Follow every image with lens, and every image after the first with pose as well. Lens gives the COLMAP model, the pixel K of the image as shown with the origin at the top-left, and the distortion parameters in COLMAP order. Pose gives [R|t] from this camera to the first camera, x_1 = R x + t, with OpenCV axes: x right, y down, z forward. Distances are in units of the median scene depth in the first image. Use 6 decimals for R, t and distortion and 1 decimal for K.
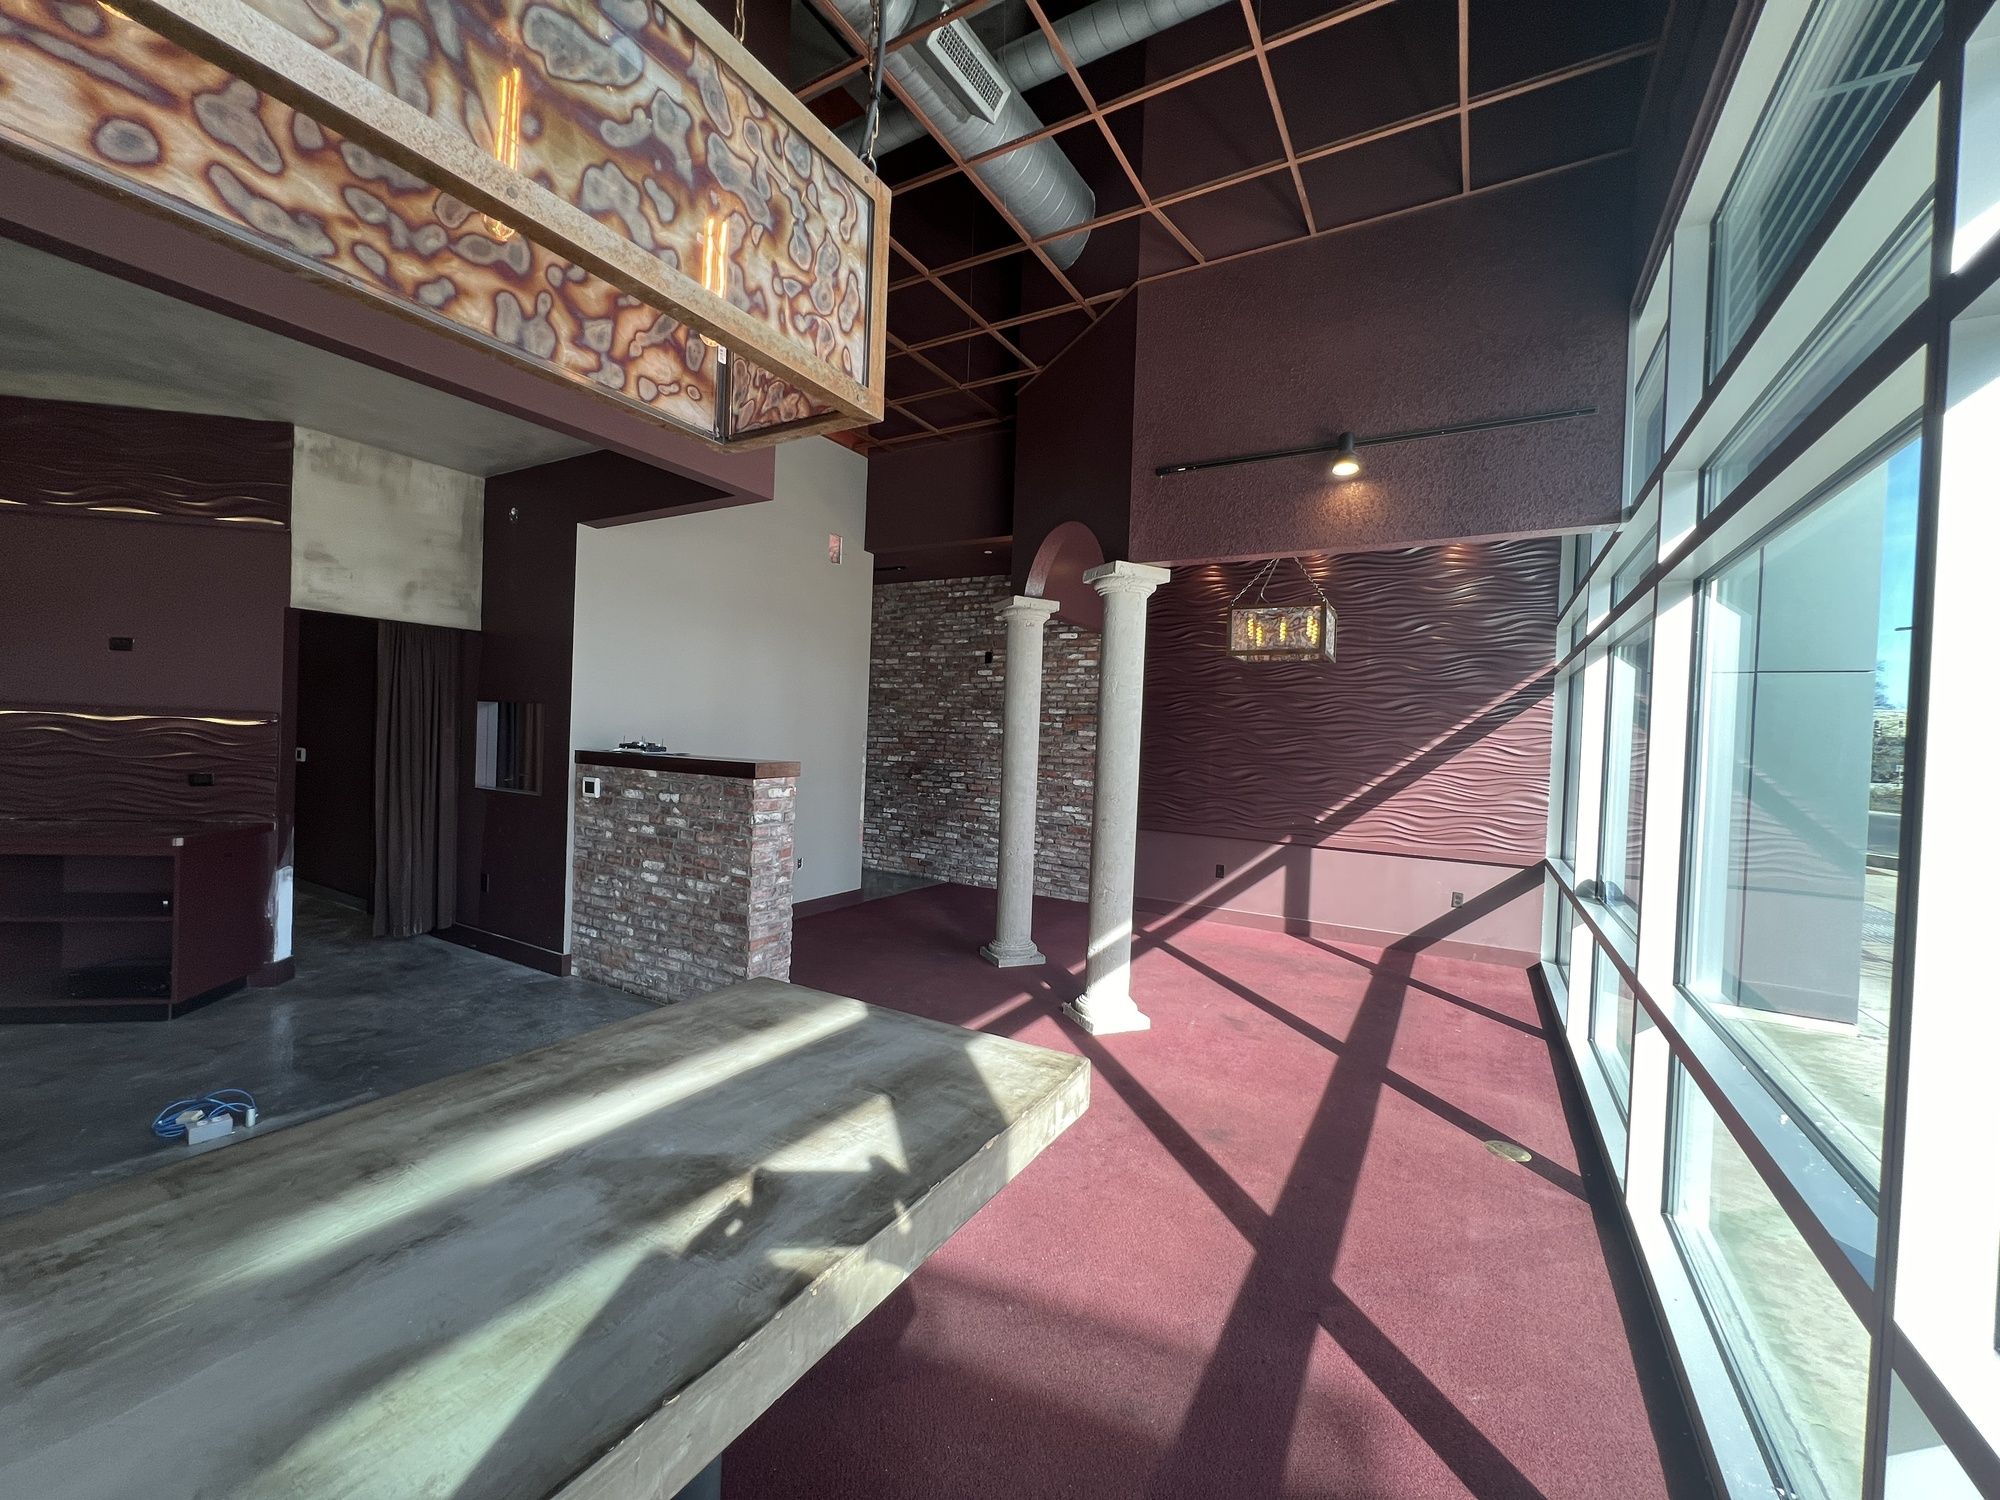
lens RADIAL K [[796.6, 0, 997.9], [0, 796.6, 747.8], [0, 0, 1]] dist [-0.001015, 0.000078]
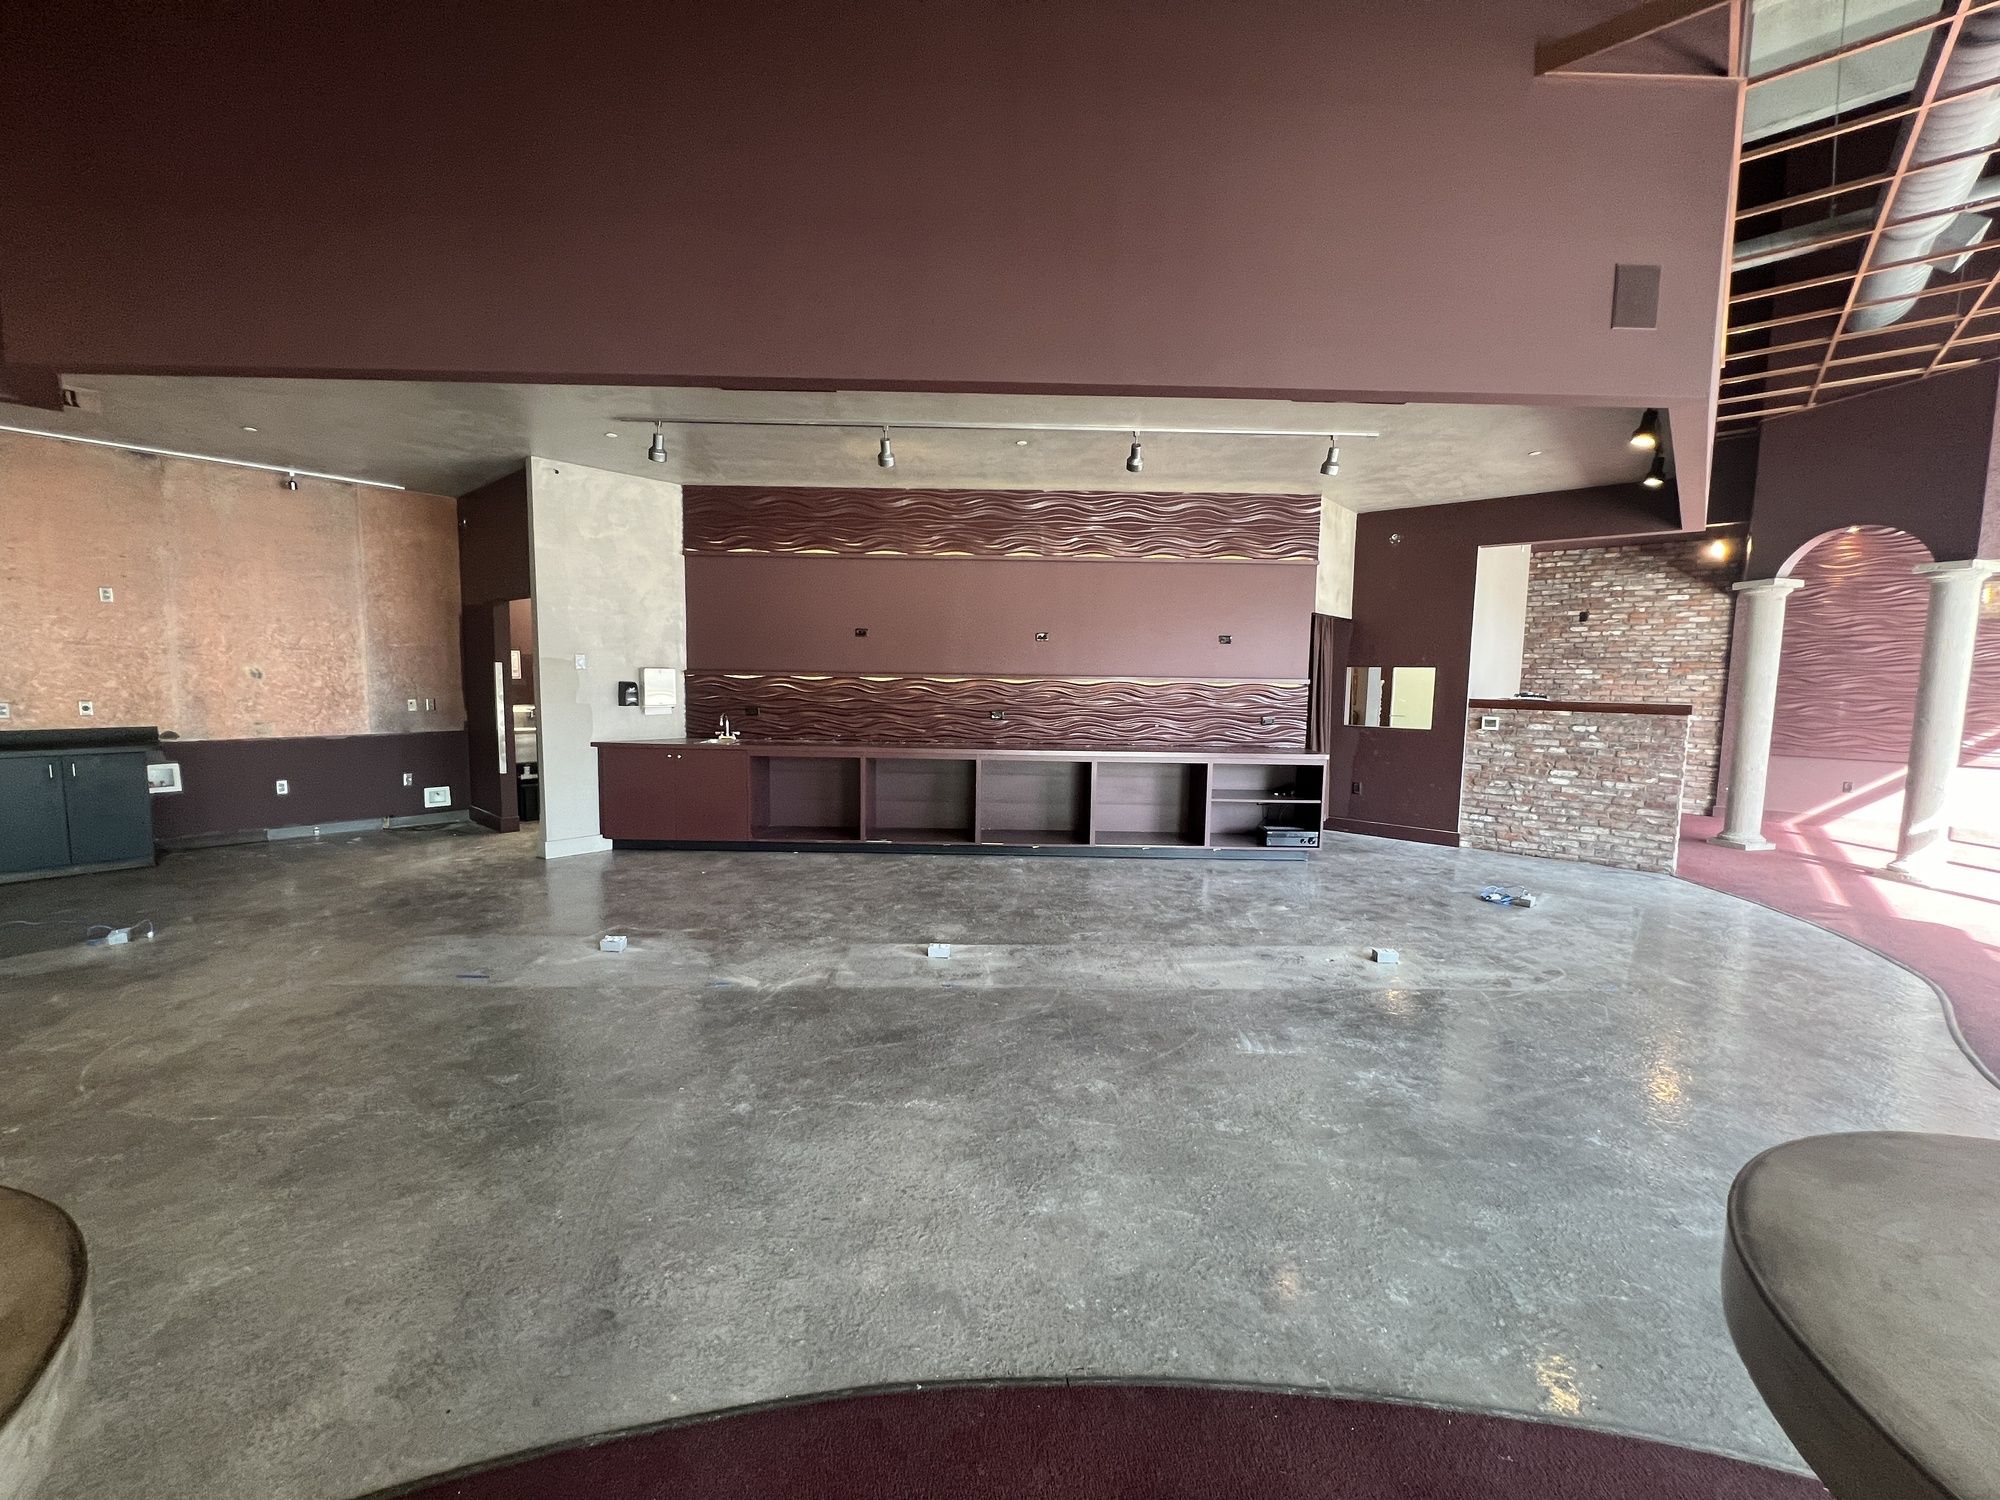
lens RADIAL K [[796.6, 0, 997.9], [0, 796.6, 747.8], [0, 0, 1]] dist [-0.001015, 0.000078]
pose [[0.982168, -0.006262, -0.187899, -1.233989], [0.020190, 0.997178, 0.072301, -0.034587], [0.186916, -0.074805, 0.979524, -0.711753]]
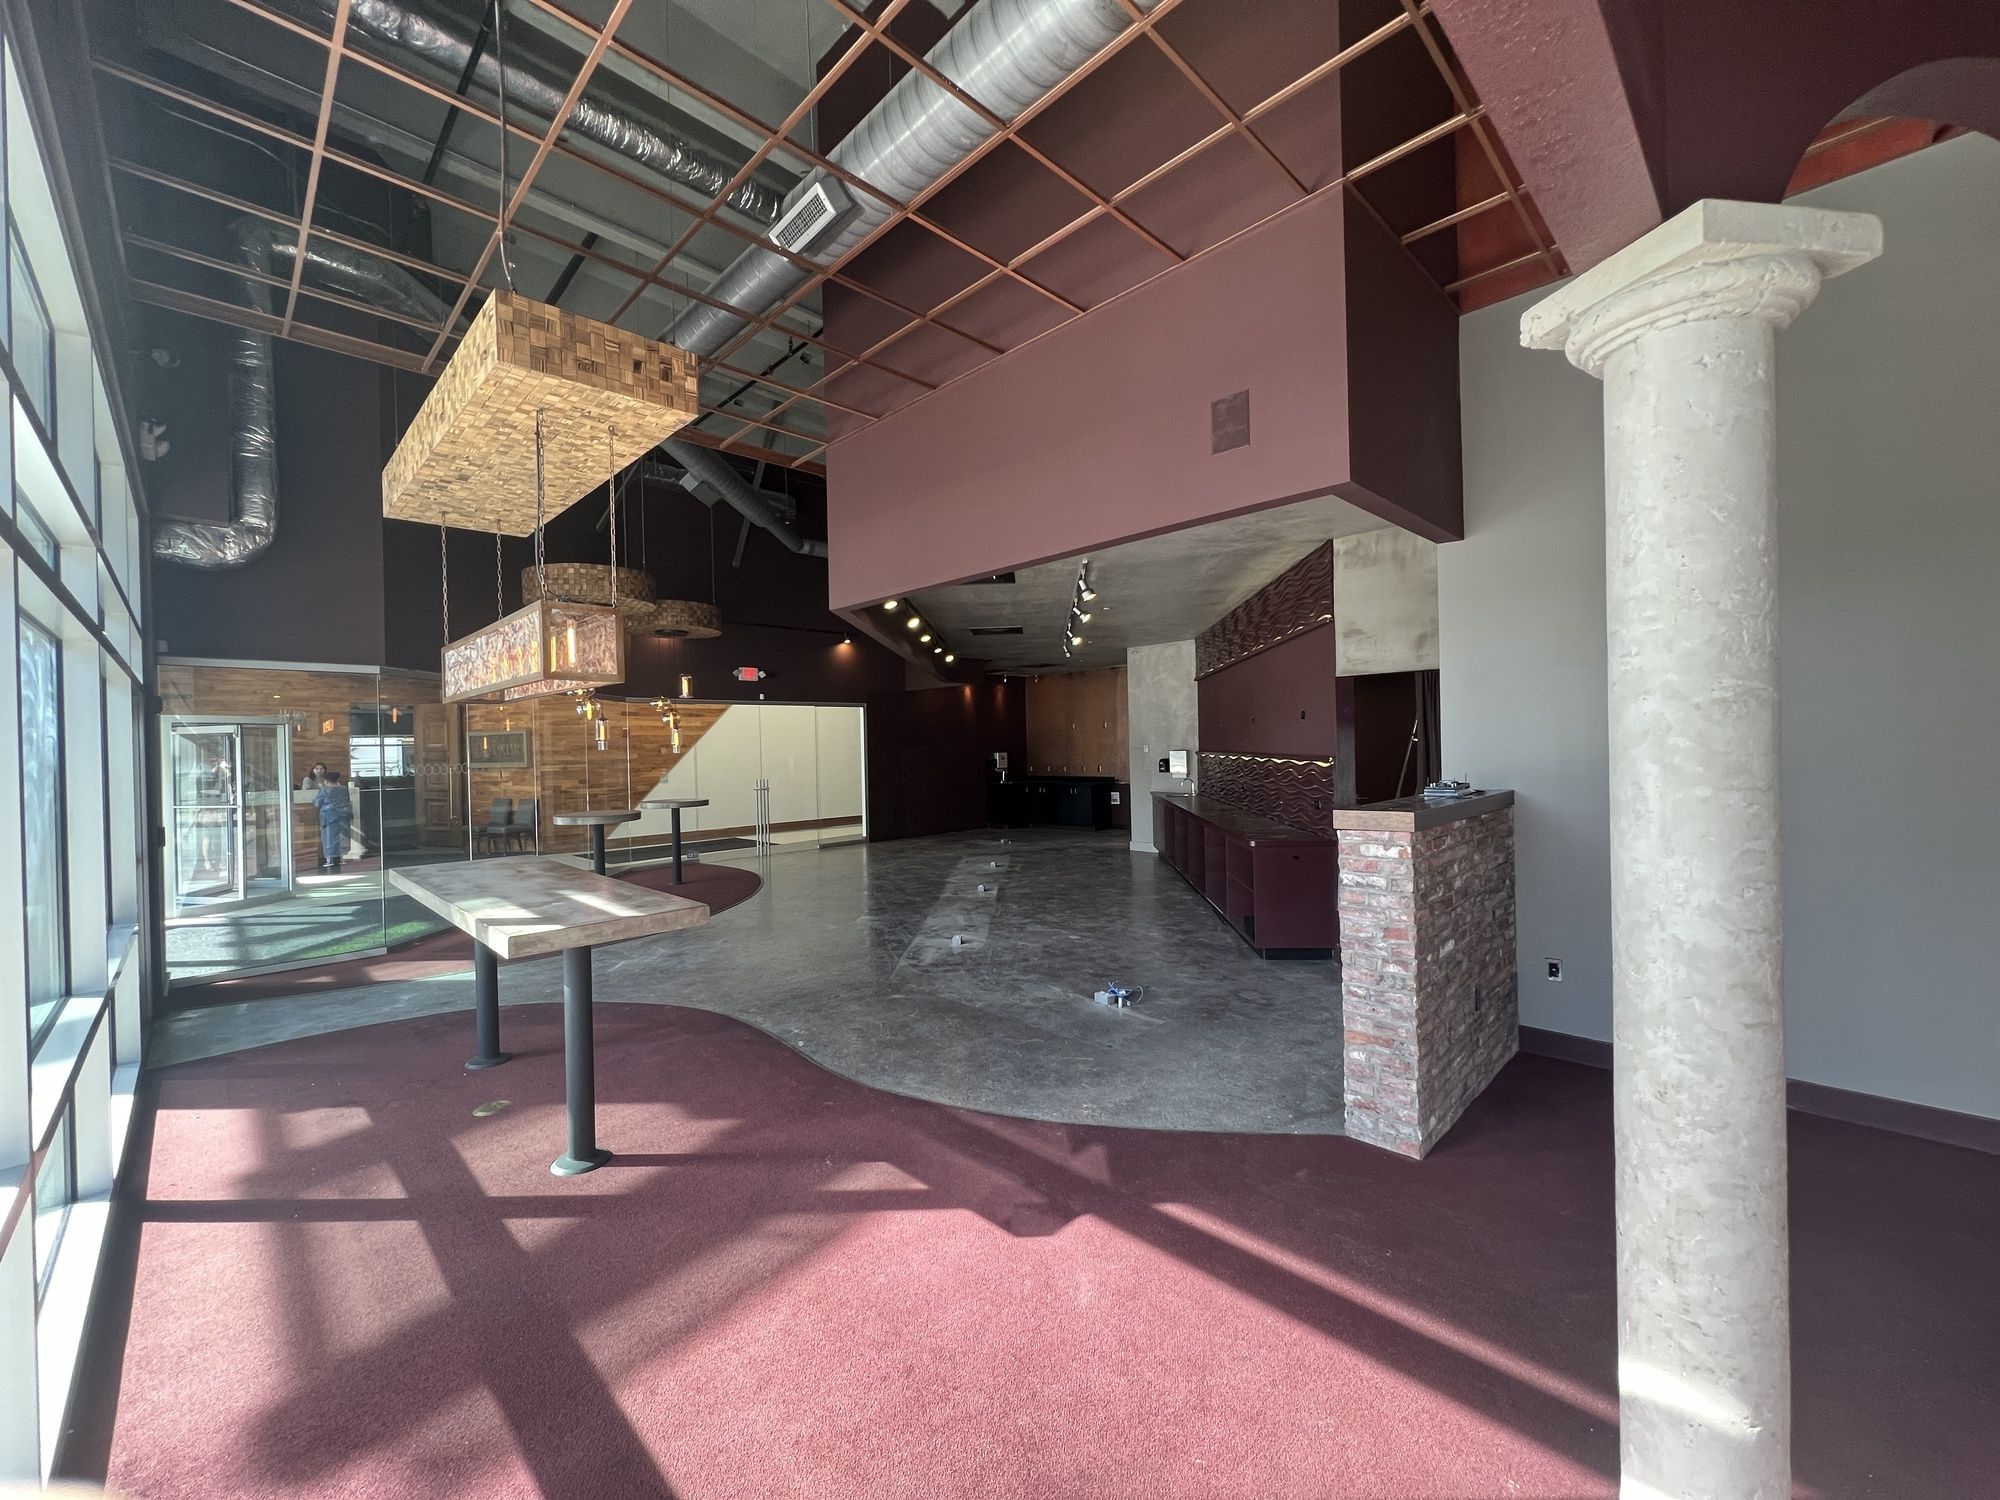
lens RADIAL K [[796.6, 0, 997.9], [0, 796.6, 747.8], [0, 0, 1]] dist [-0.001015, 0.000078]
pose [[-0.255182, -0.030418, -0.966414, 0.535385], [-0.000482, 0.999509, -0.031332, -0.017374], [0.966893, -0.007530, -0.255072, 0.807244]]
